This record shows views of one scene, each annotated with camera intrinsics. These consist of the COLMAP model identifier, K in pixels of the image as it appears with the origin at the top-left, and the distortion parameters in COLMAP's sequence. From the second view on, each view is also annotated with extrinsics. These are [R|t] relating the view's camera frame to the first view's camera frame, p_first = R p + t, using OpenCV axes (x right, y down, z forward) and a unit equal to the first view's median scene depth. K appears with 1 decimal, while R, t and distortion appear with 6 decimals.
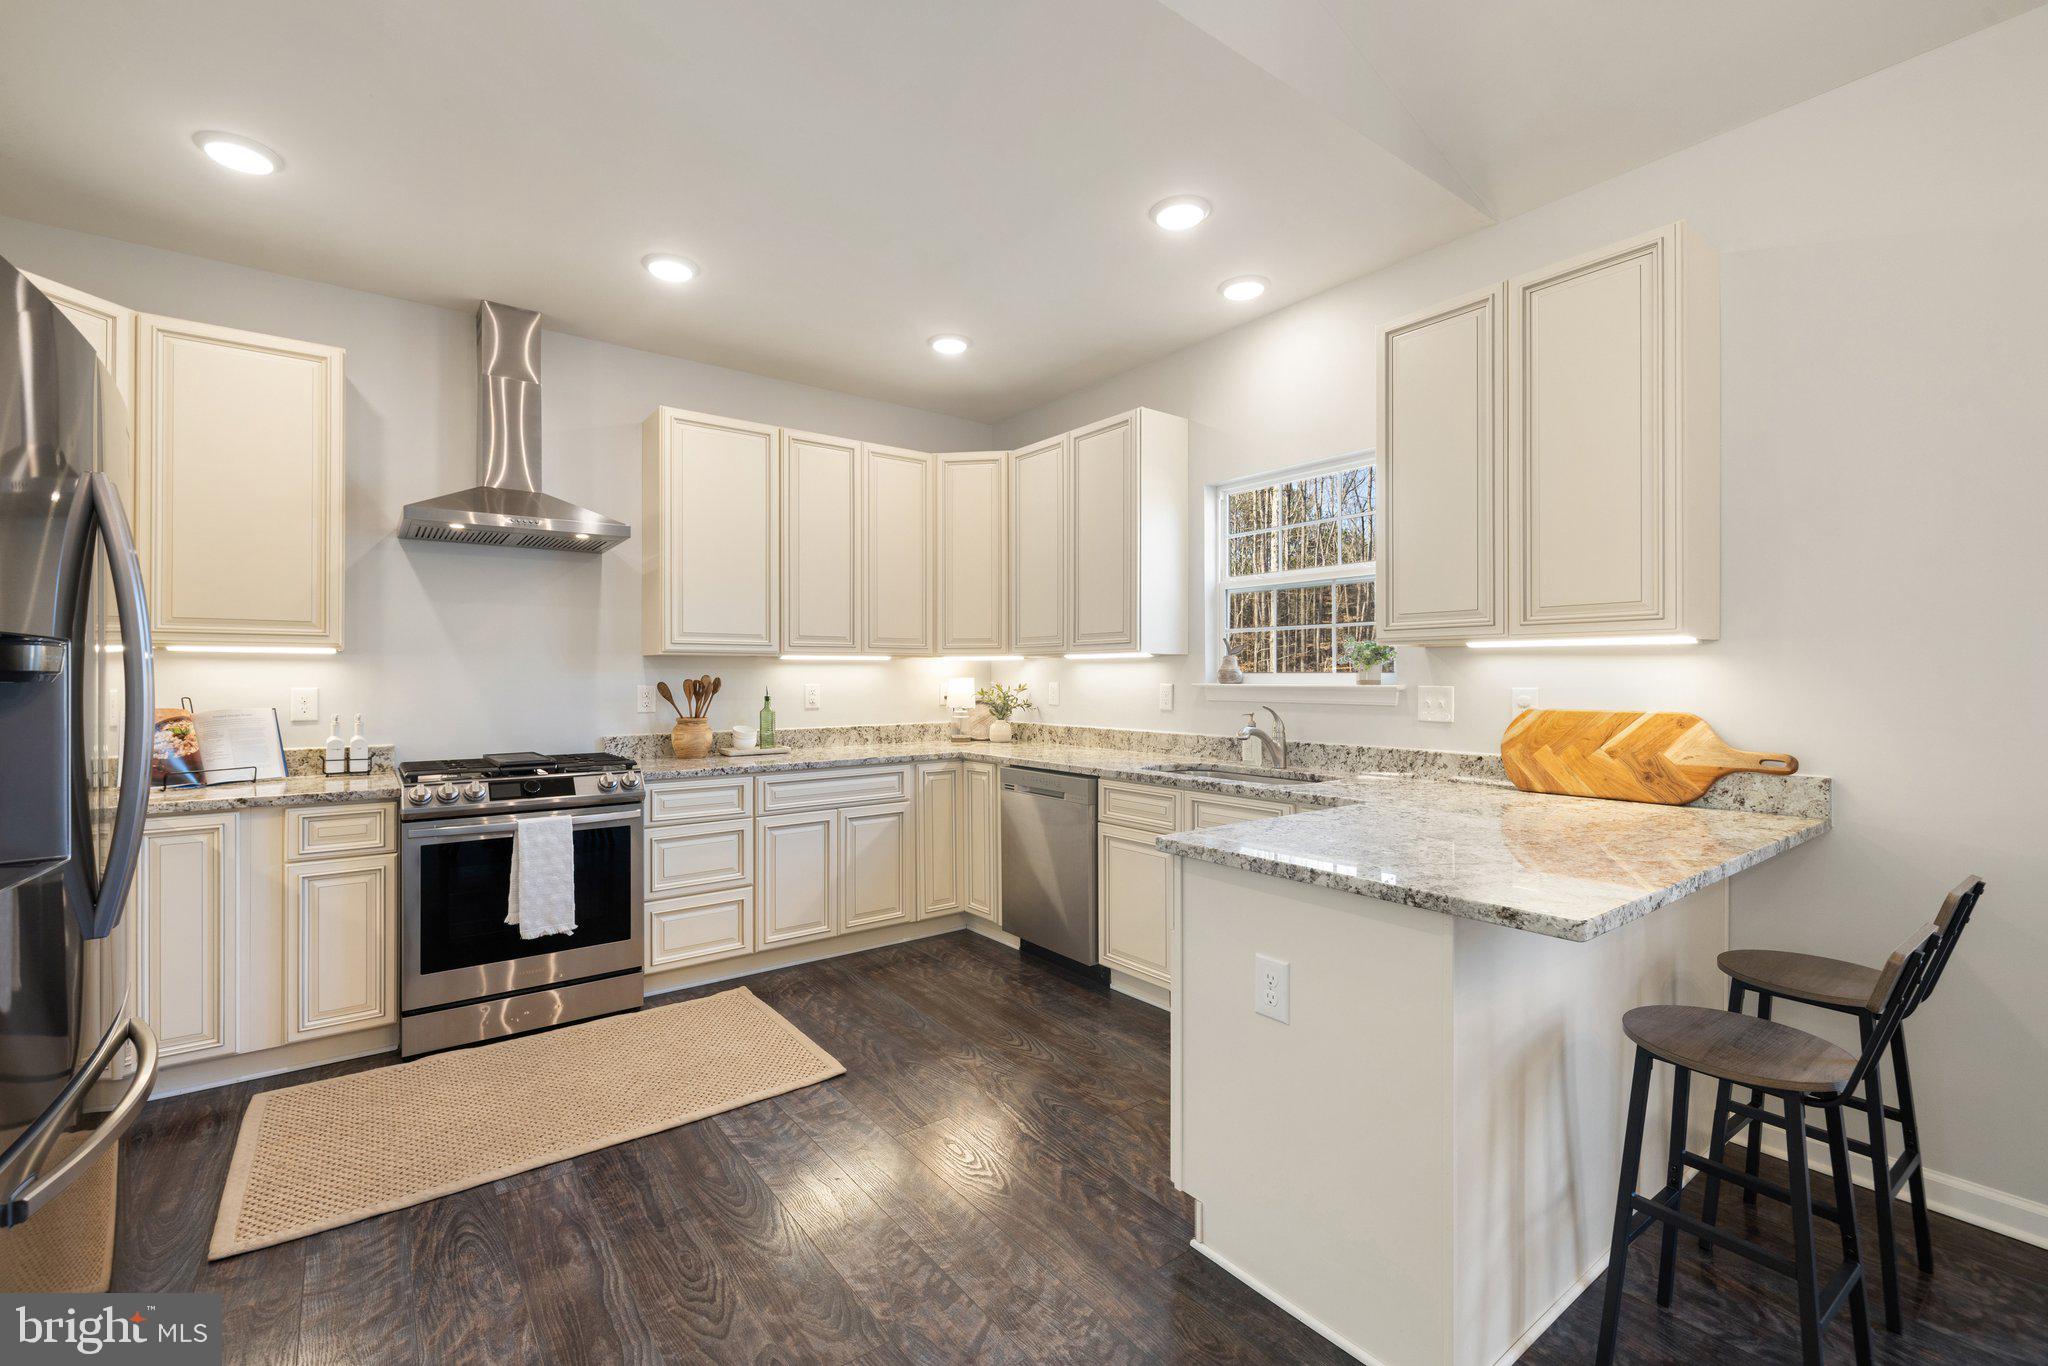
lens RADIAL K [[866.8, 0, 1005.7], [0, 866.8, 679.4], [0, 0, 1]] dist [0.000320, 0.000474]
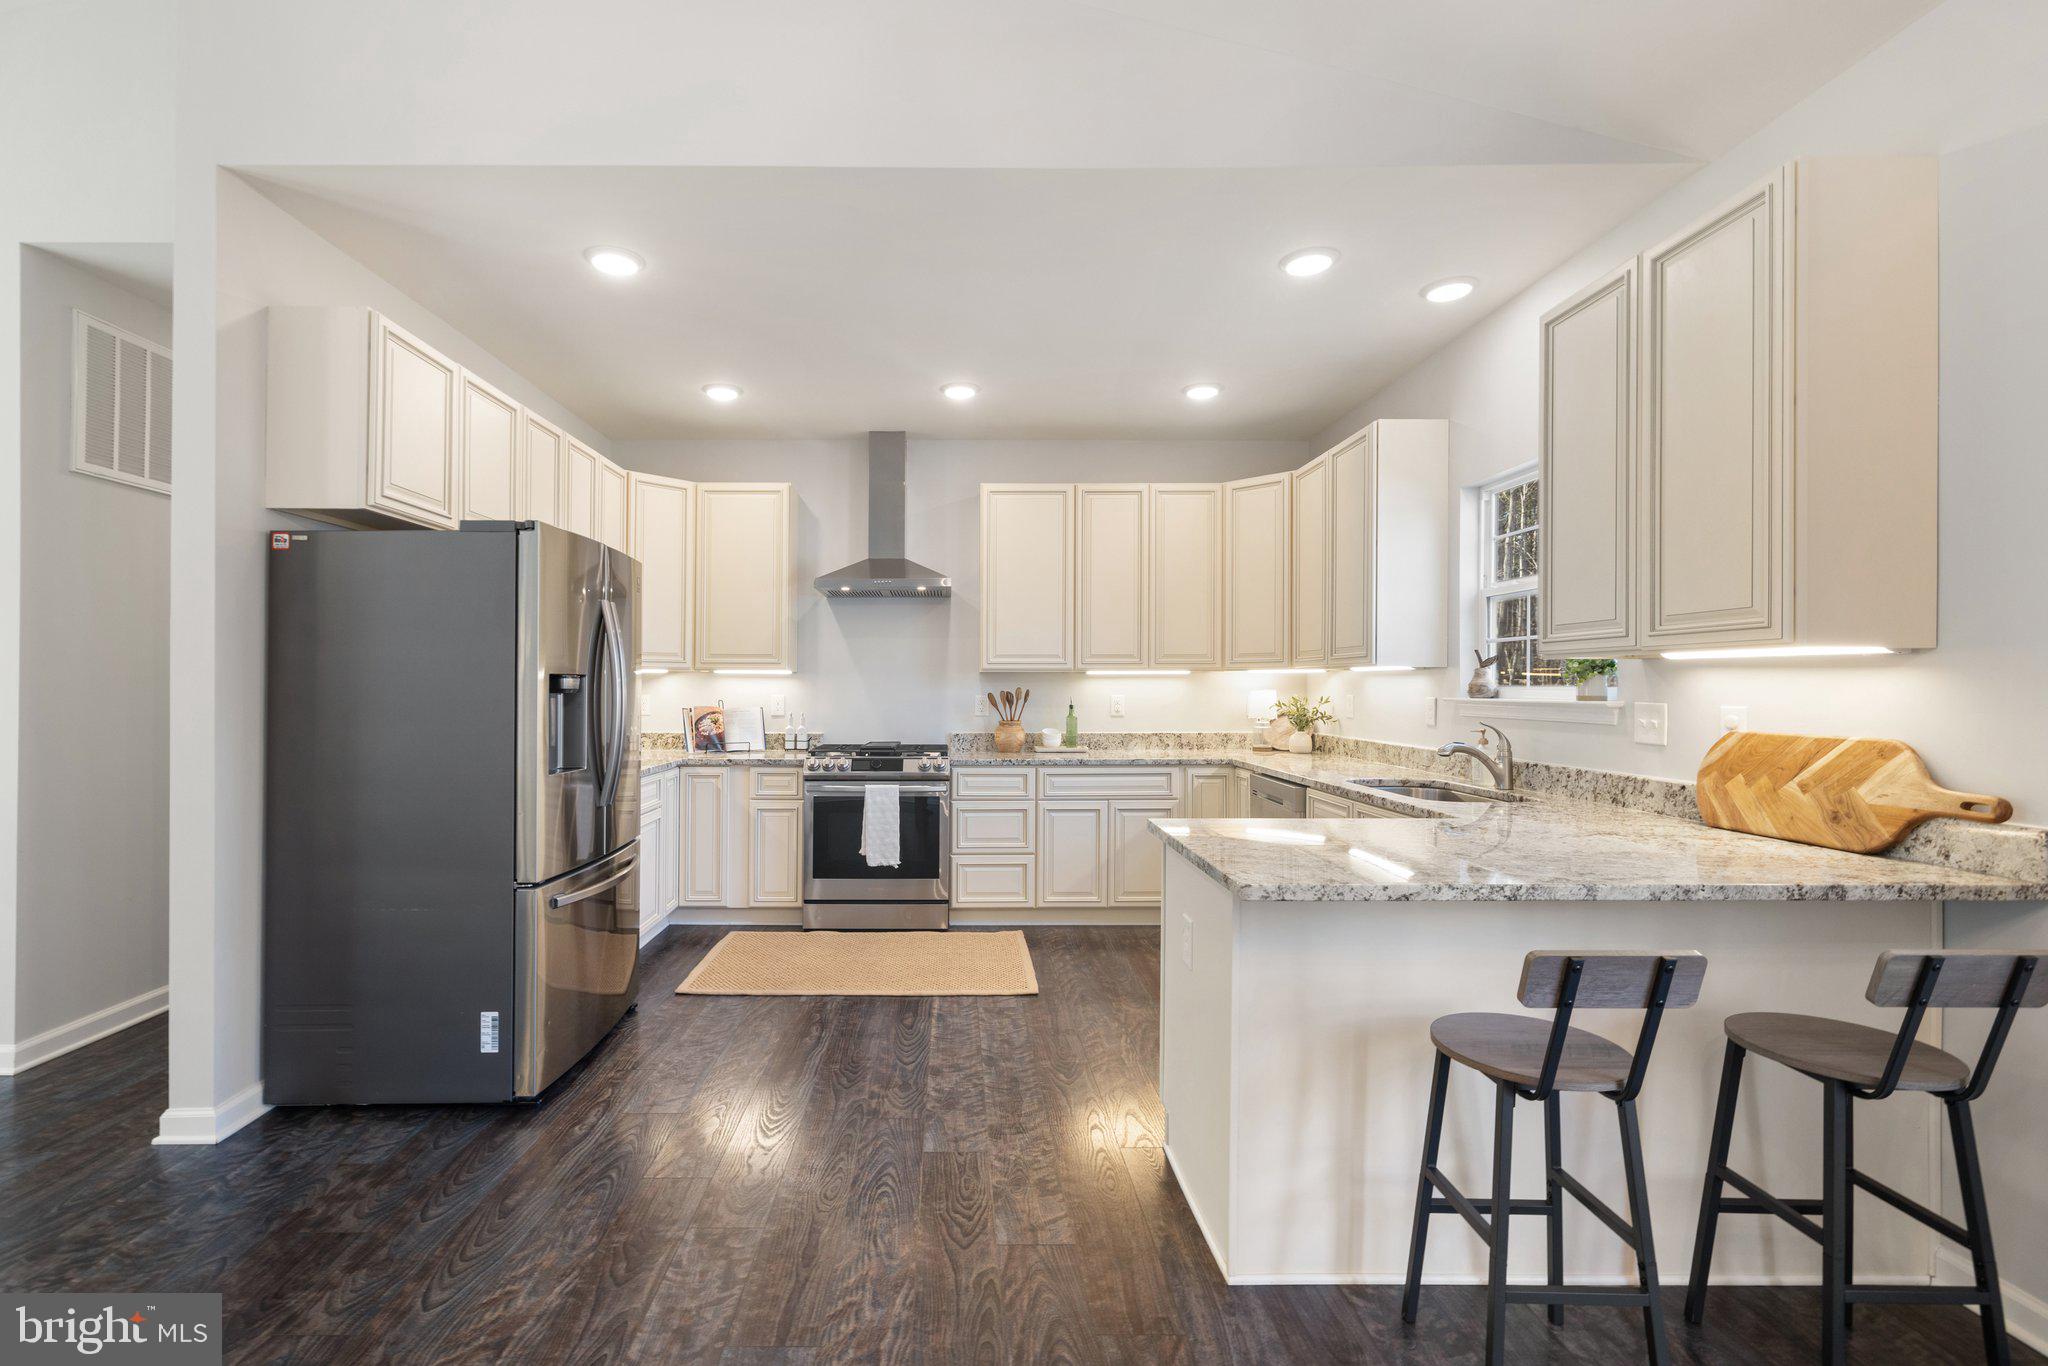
lens RADIAL K [[890.9, 0, 959.1], [0, 890.9, 683.6], [0, 0, 1]] dist [-0.002005, 0.000752]
pose [[0.805155, 0.000121, -0.593064, 0.392446], [-0.003736, 0.999981, -0.004868, -0.004336], [0.593052, 0.006135, 0.805140, -0.114106]]
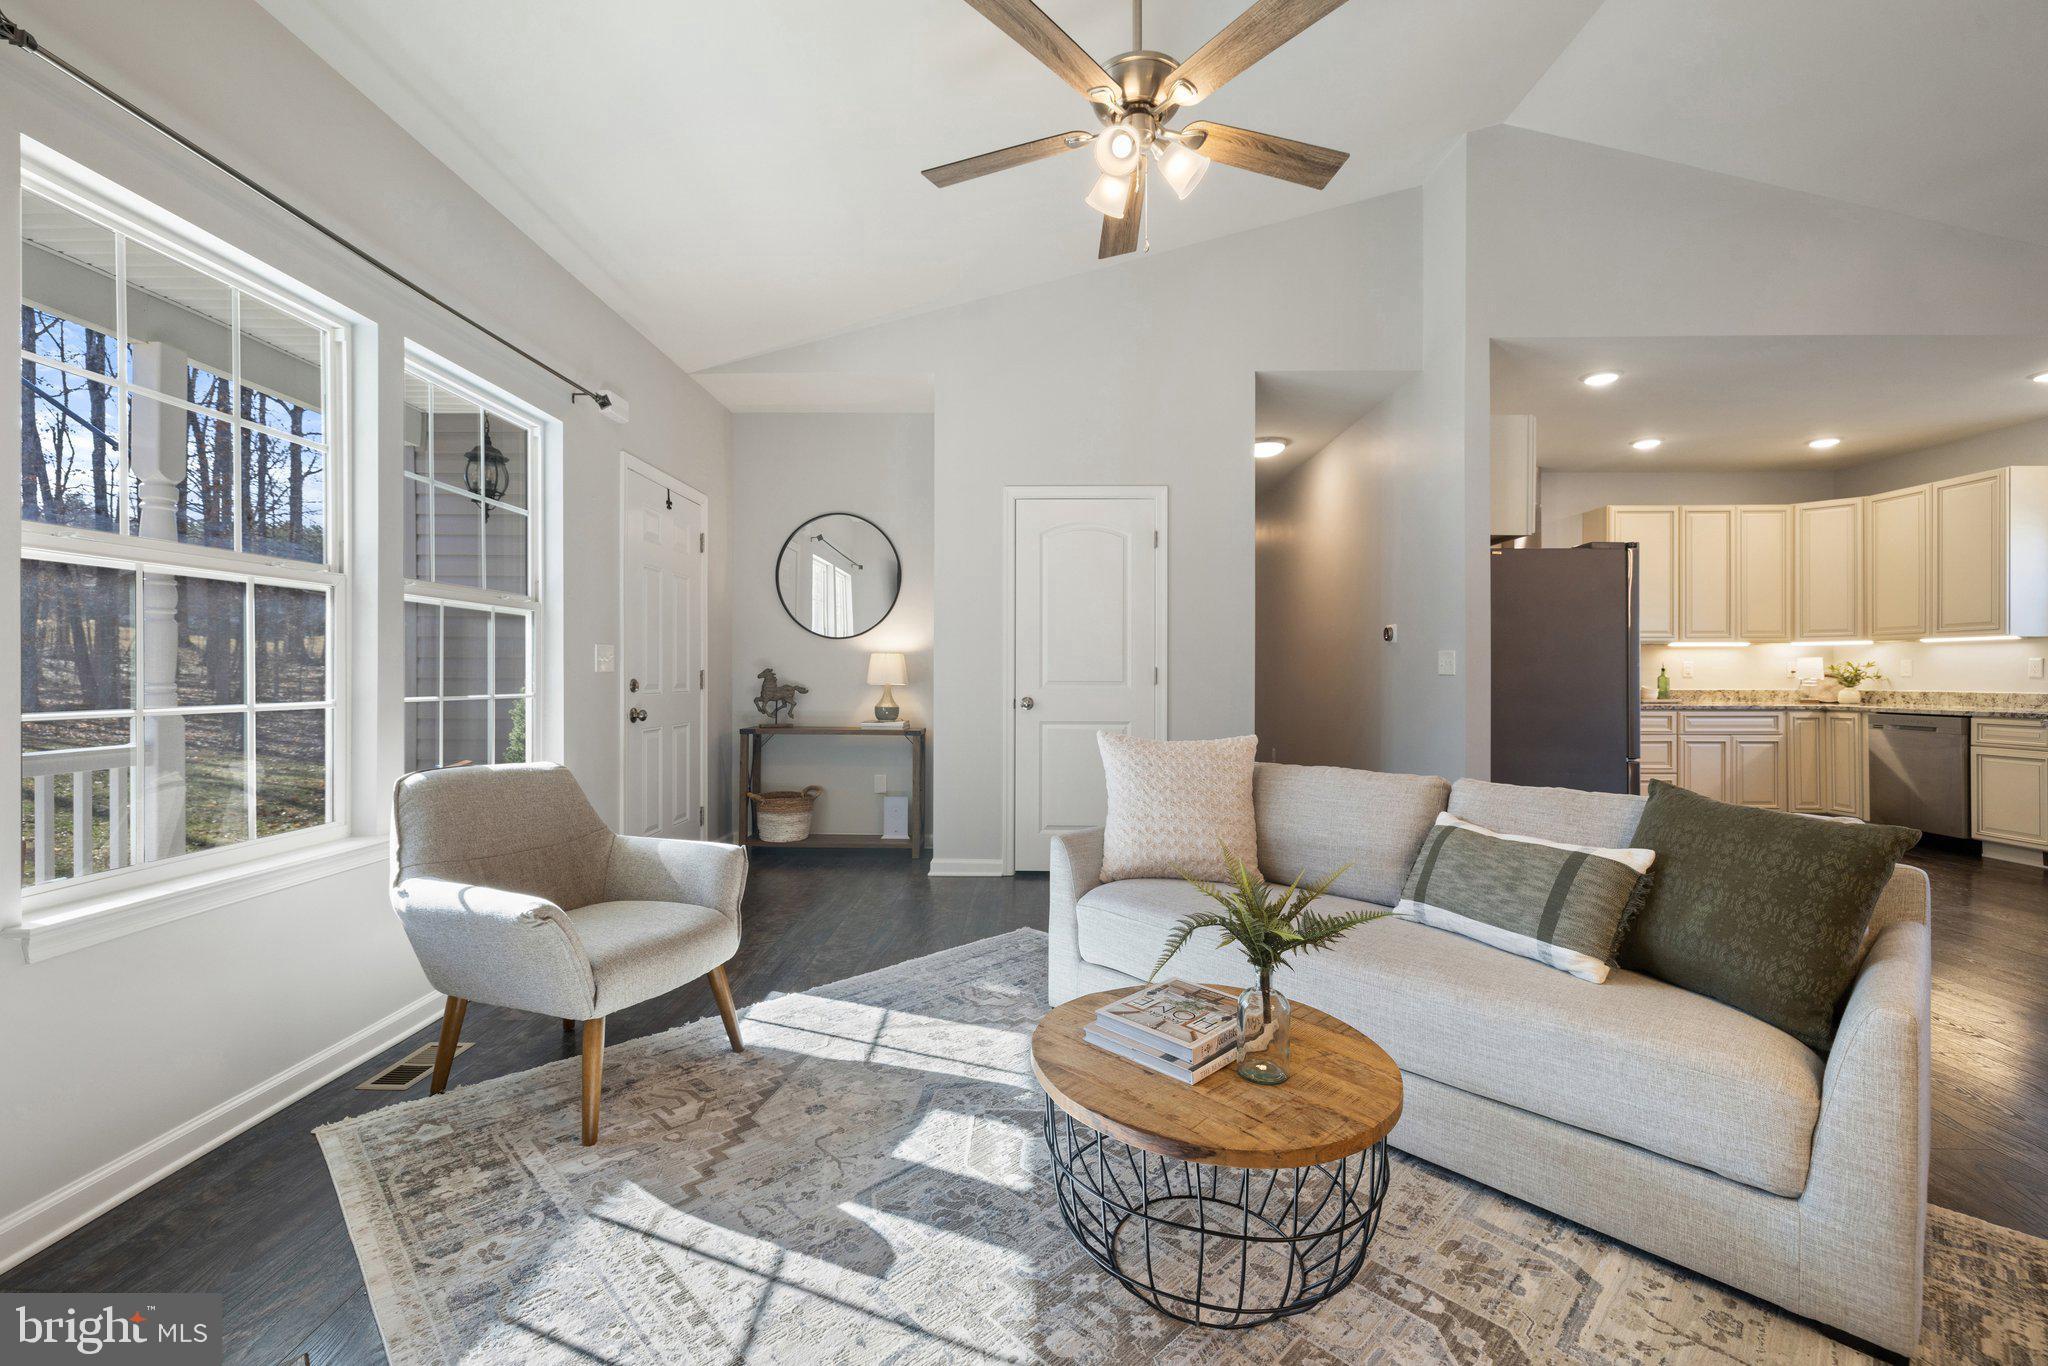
lens RADIAL K [[866.8, 0, 1006.5], [0, 866.8, 673.1], [0, 0, 1]] dist [0.000320, 0.000474]
pose [[0.783735, 0.002120, -0.621092, -0.267132], [-0.006808, 0.999963, -0.005177, 0.052838], [0.621059, 0.008285, 0.783720, -1.221910]]
